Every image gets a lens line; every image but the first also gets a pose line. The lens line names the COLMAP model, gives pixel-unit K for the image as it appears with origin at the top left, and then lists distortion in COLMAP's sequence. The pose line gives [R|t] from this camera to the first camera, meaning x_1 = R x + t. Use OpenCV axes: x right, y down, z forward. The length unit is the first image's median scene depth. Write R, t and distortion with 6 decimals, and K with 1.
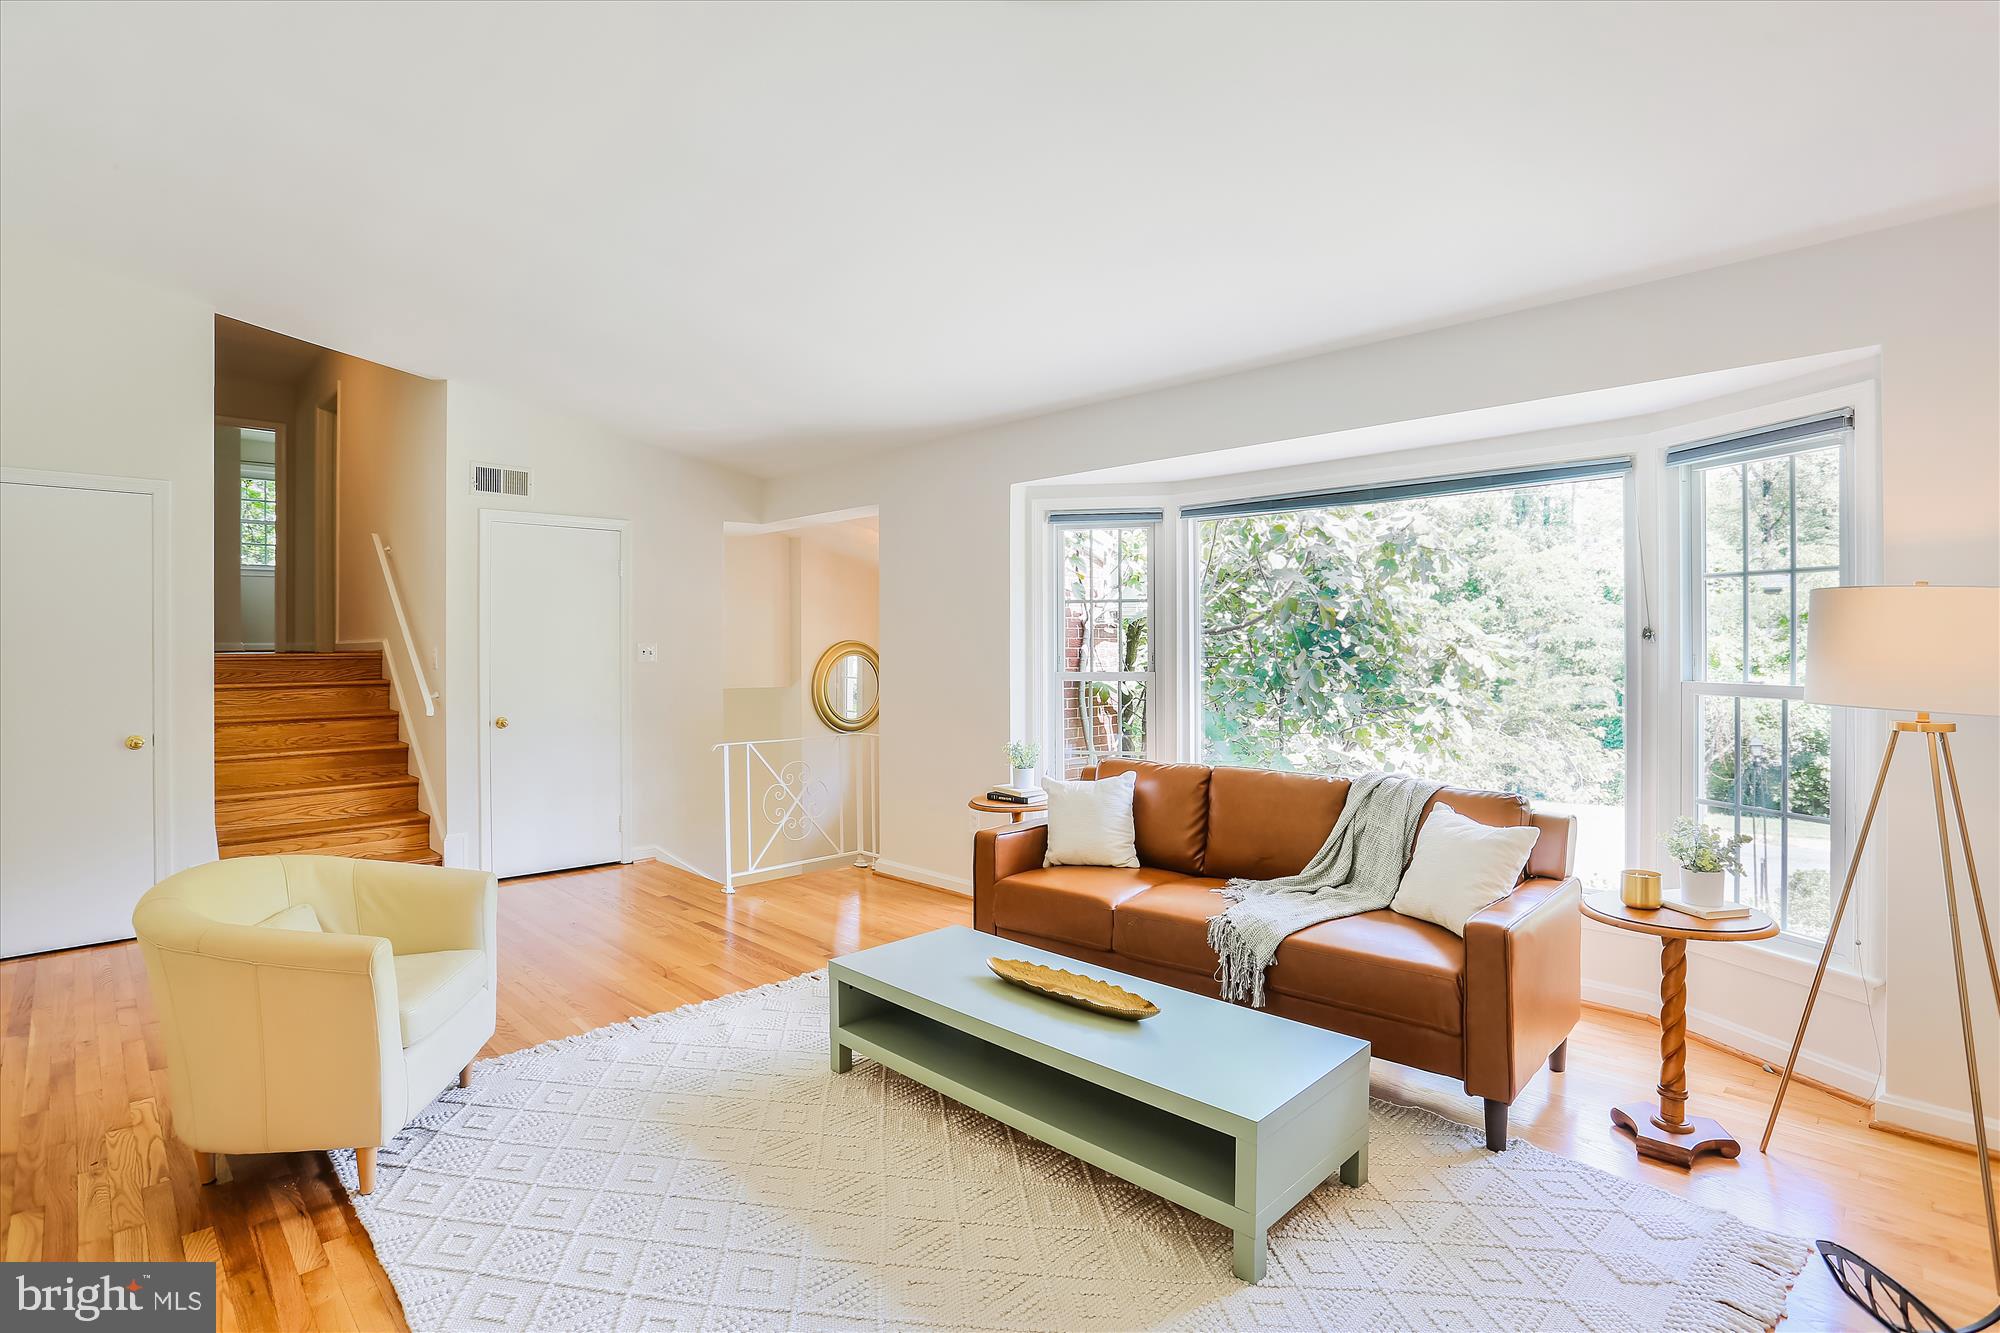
lens RADIAL K [[953.9, 0, 1013.5], [0, 953.9, 654.5], [0, 0, 1]] dist [-0.015724, 0.004335]
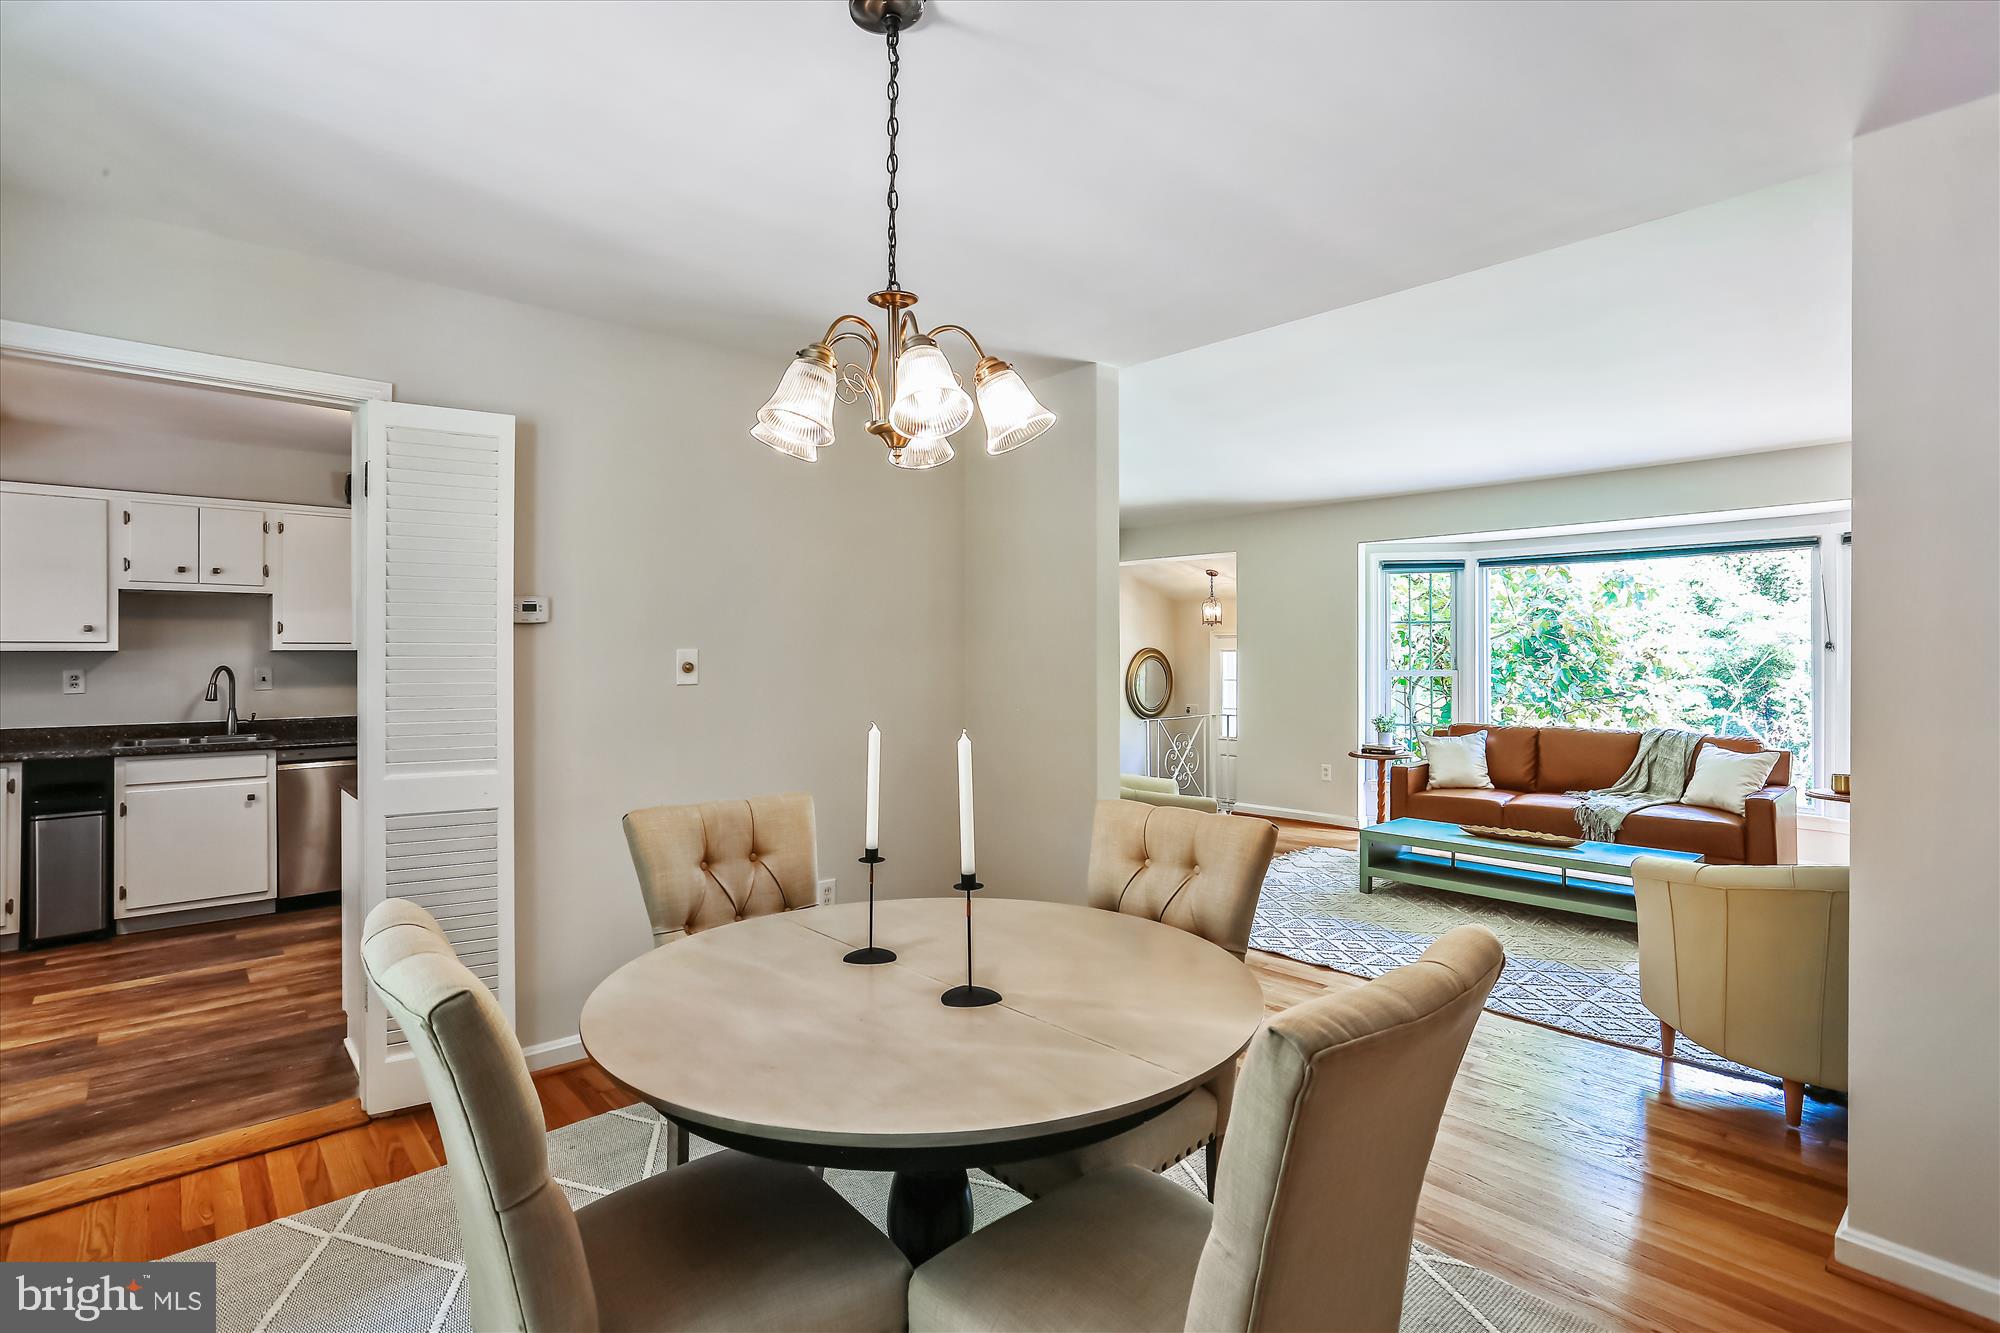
lens RADIAL K [[953.9, 0, 982.8], [0, 953.9, 666.6], [0, 0, 1]] dist [-0.015724, 0.004335]
pose [[0.997985, -0.000962, -0.063437, -0.637699], [0.001227, 0.999991, 0.004133, 0.007228], [0.063433, -0.004202, 0.997977, -0.673791]]
